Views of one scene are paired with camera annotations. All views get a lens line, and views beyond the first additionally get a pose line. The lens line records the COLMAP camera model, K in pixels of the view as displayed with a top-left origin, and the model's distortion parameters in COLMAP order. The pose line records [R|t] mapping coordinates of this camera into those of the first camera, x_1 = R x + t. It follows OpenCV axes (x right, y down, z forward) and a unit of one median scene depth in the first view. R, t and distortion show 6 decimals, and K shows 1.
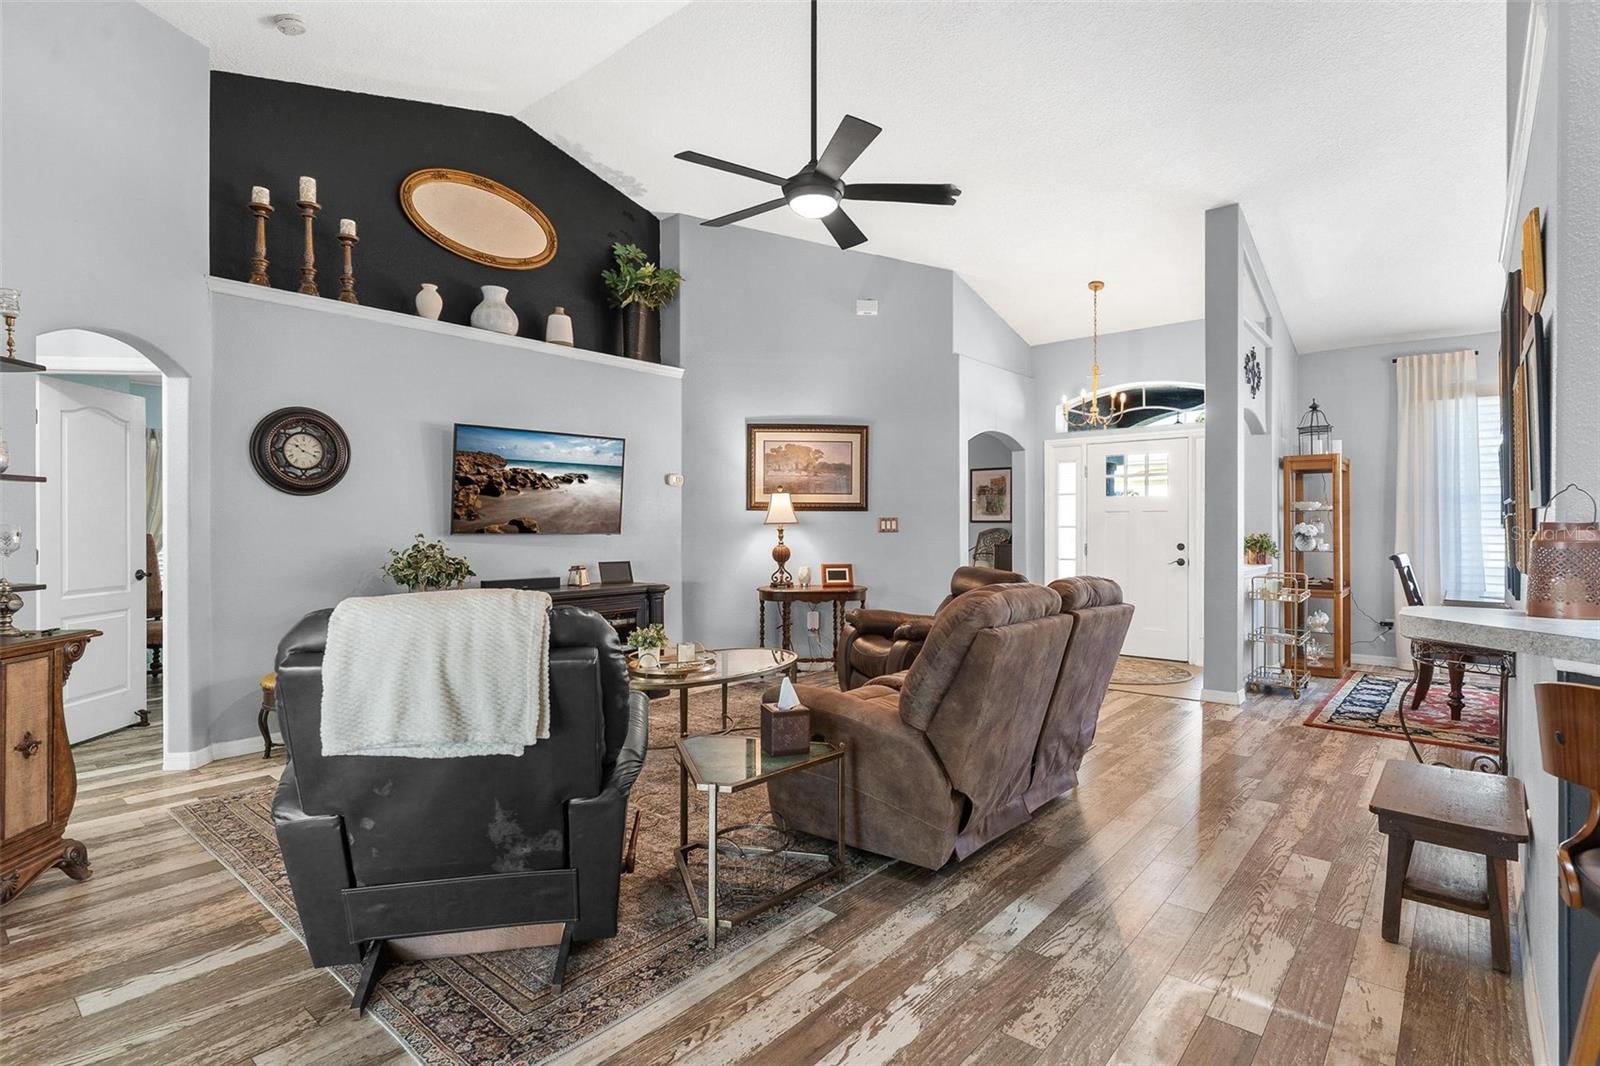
lens RADIAL K [[779.1, 0, 787.6], [0, 779.1, 526.8], [0, 0, 1]] dist [0.004242, -0.001811]
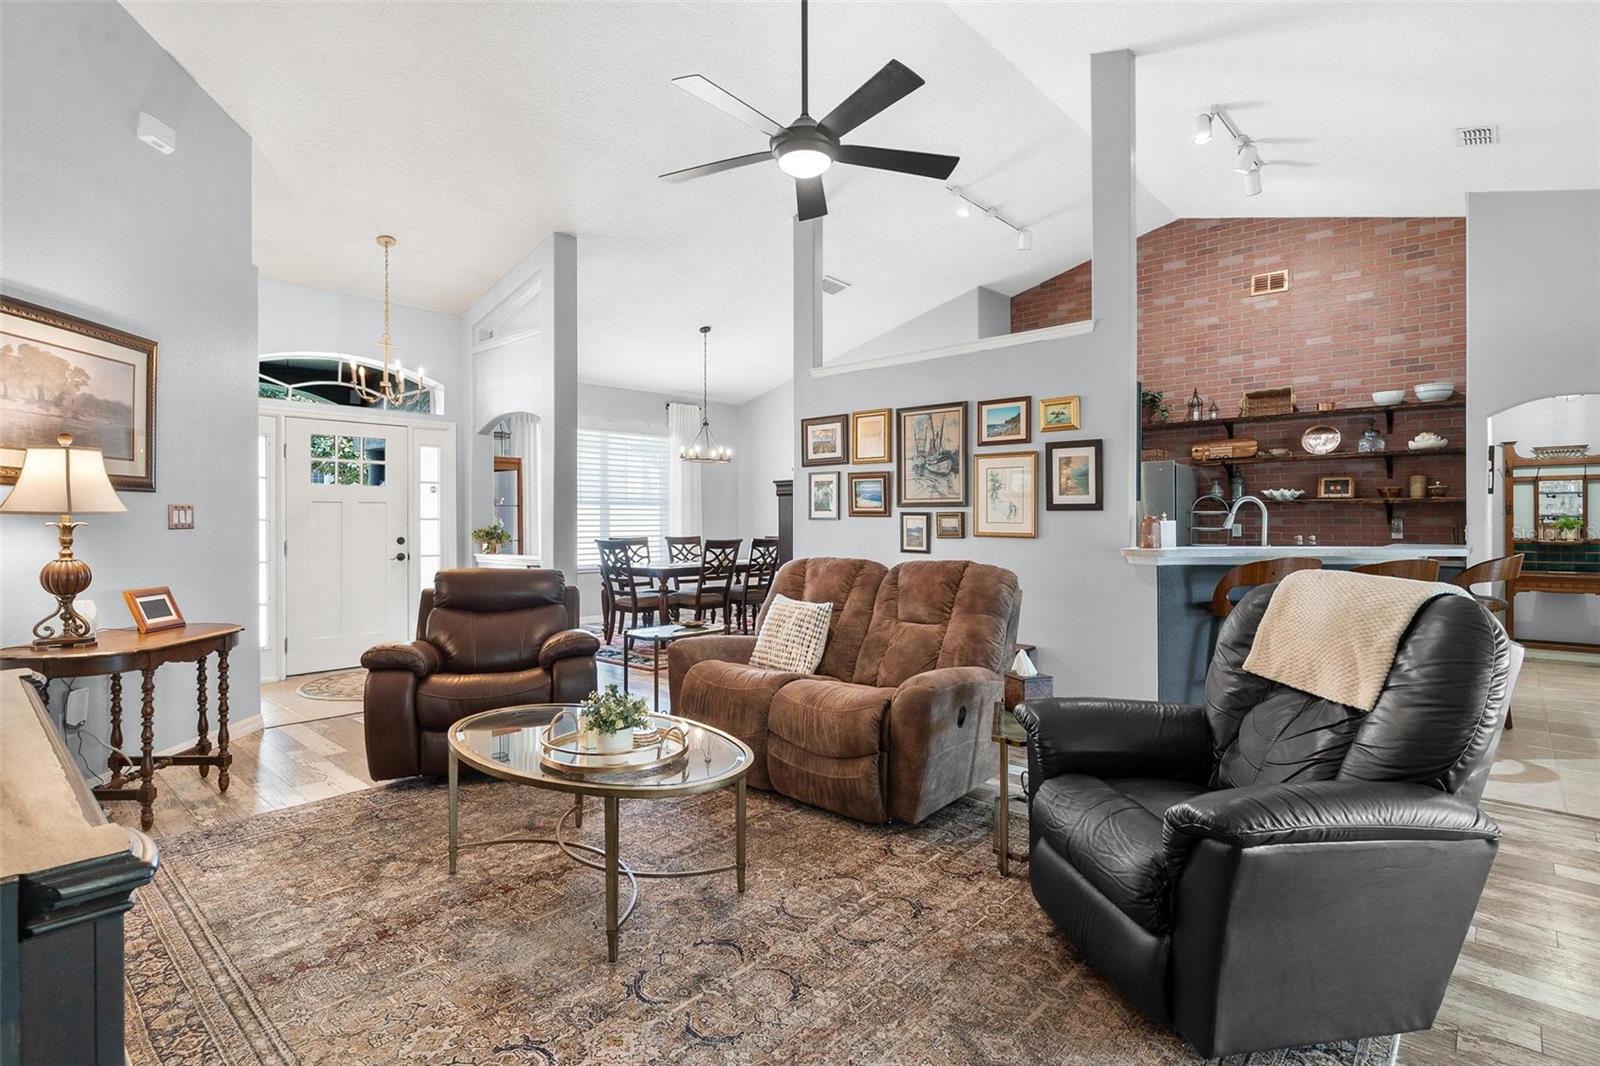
lens RADIAL K [[779.1, 0, 803.3], [0, 779.1, 525.6], [0, 0, 1]] dist [0.004242, -0.001811]
pose [[0.023008, -0.009167, 0.999693, -0.563474], [0.000491, 0.999958, 0.009159, -0.001387], [-0.999735, 0.000281, 0.023012, 0.636332]]
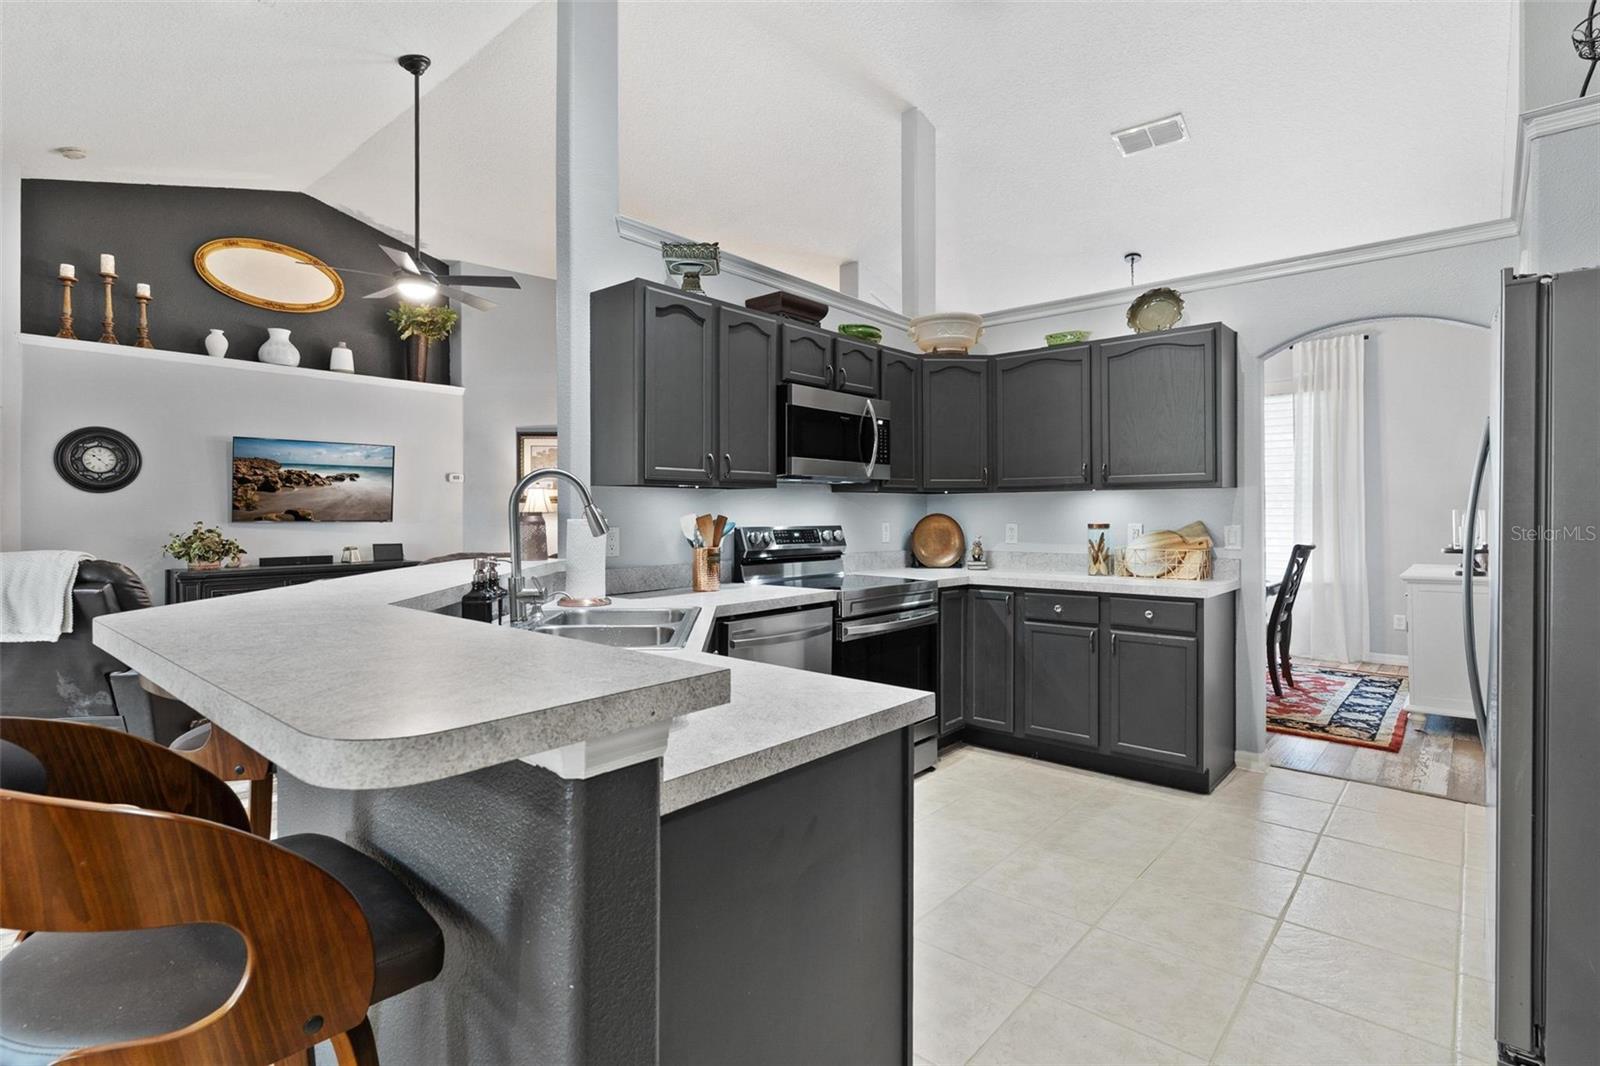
lens RADIAL K [[779.1, 0, 806.8], [0, 779.1, 515.8], [0, 0, 1]] dist [0.004242, -0.001811]
pose [[0.999991, -0.002121, -0.003753, 0.501812], [0.002122, 0.999998, 0.000350, 0.001908], [0.003752, -0.000357, 0.999993, -0.285245]]
